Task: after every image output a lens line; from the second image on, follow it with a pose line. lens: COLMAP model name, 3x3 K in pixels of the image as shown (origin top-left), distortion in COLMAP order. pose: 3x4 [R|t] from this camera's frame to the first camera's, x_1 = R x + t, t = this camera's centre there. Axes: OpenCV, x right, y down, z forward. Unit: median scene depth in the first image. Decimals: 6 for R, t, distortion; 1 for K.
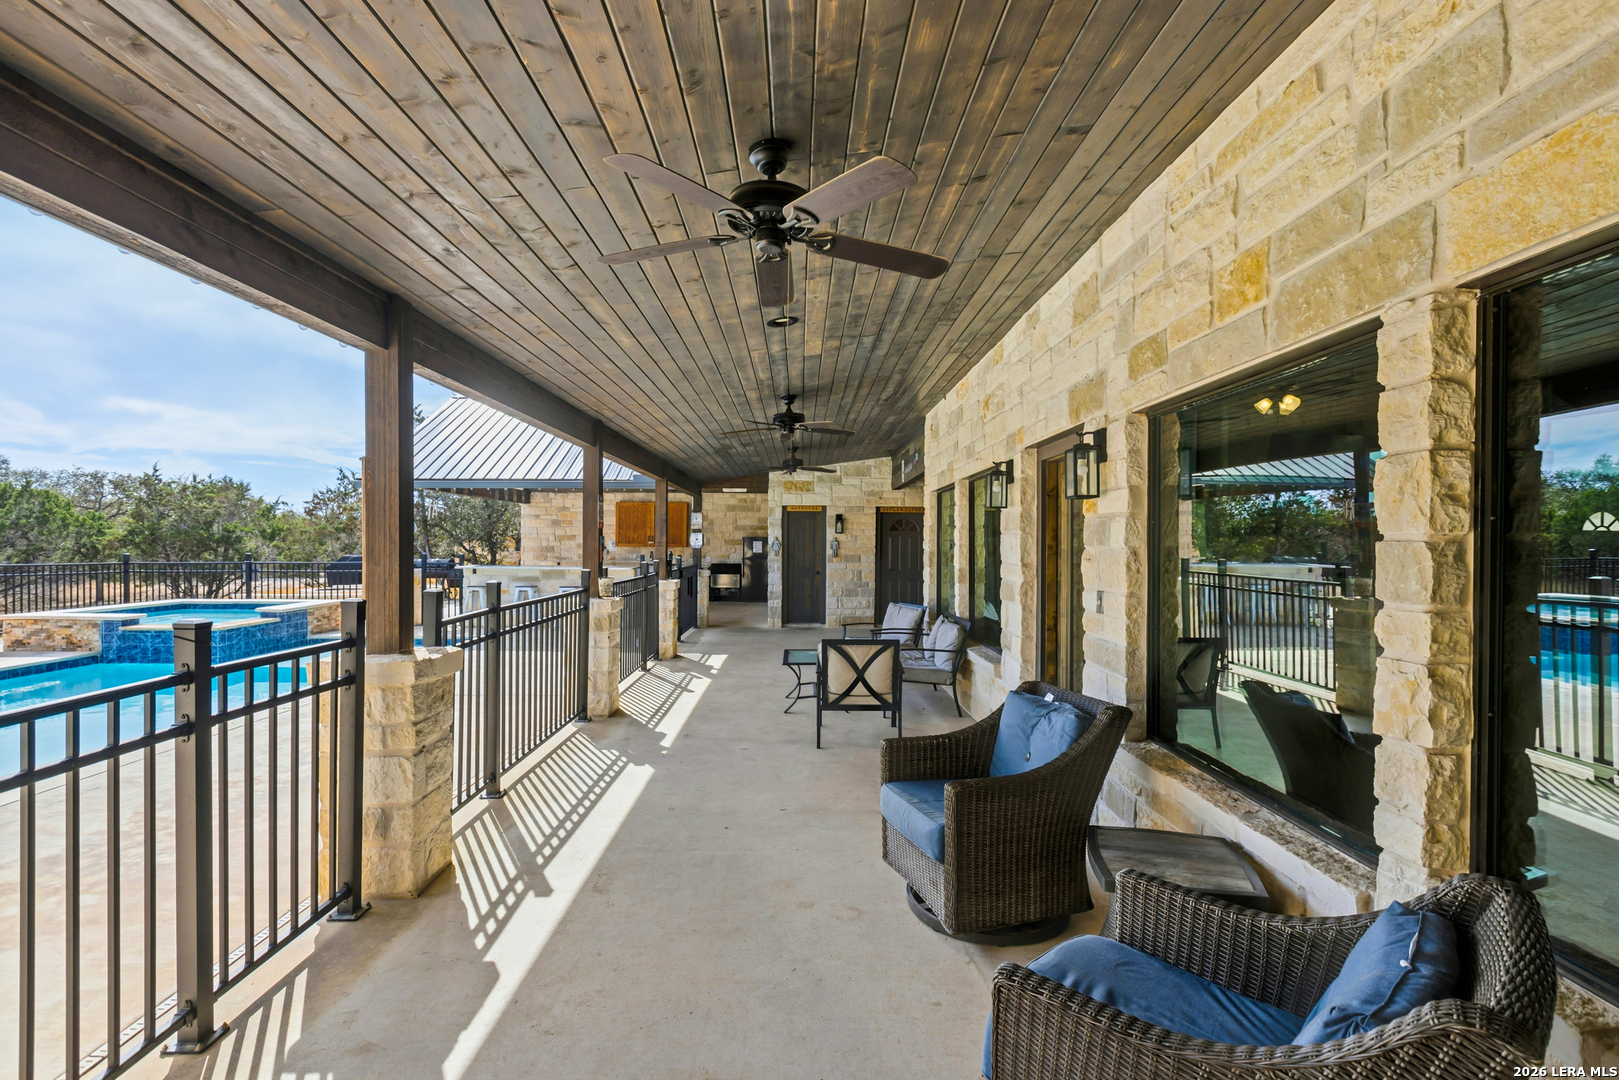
lens RADIAL K [[769.5, 0, 803.9], [0, 769.5, 558.0], [0, 0, 1]] dist [0.002713, 0.000460]
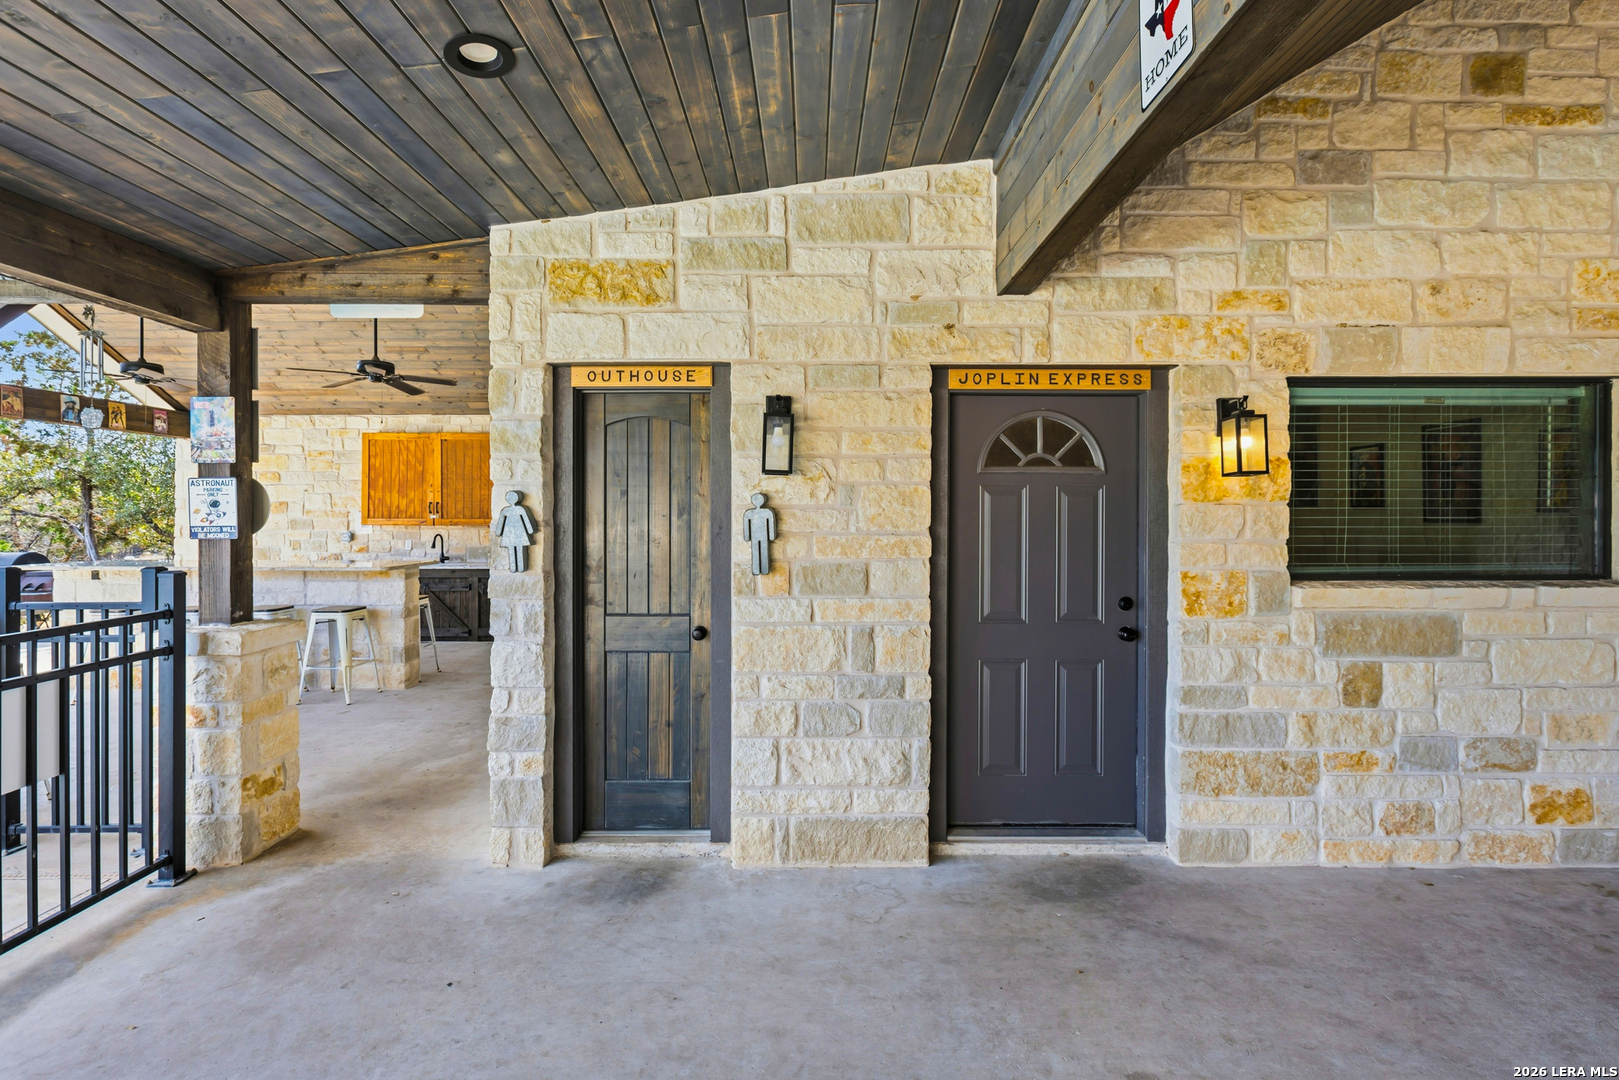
lens RADIAL K [[728.3, 0, 813.5], [0, 728.3, 527.1], [0, 0, 1]] dist [0.003007, -0.001273]
pose [[0.999953, -0.006588, -0.007105, 0.057452], [0.006574, 0.999976, -0.002040, -0.015052], [0.007118, 0.001993, 0.999973, 0.769456]]
